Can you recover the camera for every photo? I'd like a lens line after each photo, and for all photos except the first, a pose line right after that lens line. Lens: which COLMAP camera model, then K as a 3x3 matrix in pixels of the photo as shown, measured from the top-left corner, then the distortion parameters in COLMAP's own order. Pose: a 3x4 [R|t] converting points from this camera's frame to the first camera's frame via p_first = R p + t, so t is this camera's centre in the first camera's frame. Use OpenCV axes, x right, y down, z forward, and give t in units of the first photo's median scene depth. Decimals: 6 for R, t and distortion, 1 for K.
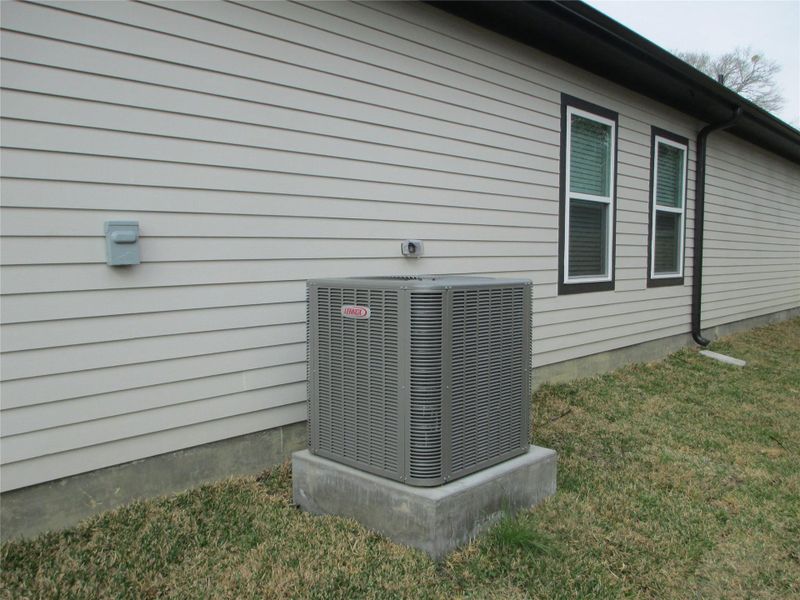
lens RADIAL K [[687.8, 0, 399.8], [0, 687.8, 313.9], [0, 0, 1]] dist [-0.107199, 0.100392]
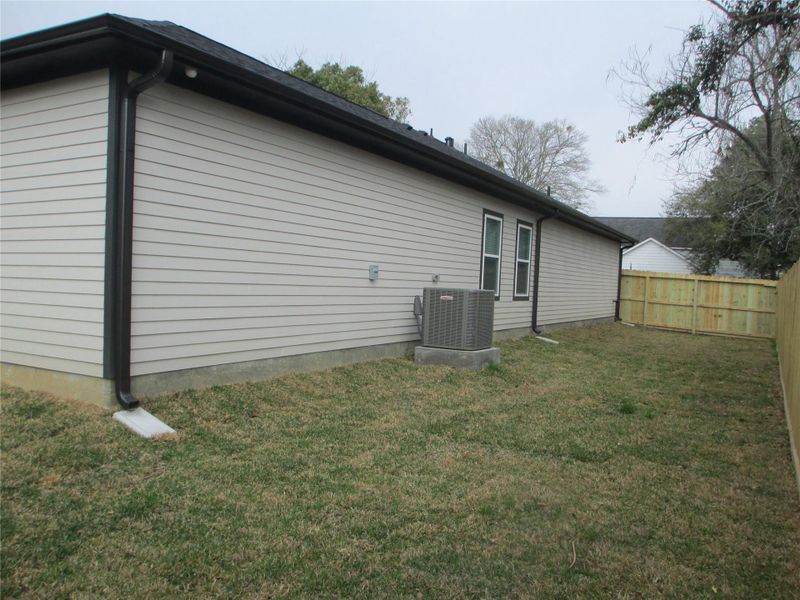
lens RADIAL K [[633.1, 0, 400.0], [0, 633.1, 300.0], [0, 0, 1]] dist [-0.075733, 0.003611]
pose [[0.973580, 0.039521, 0.224900, -0.332650], [-0.028194, 0.998177, -0.053357, 0.060442], [-0.226599, 0.045606, 0.972920, -0.642951]]
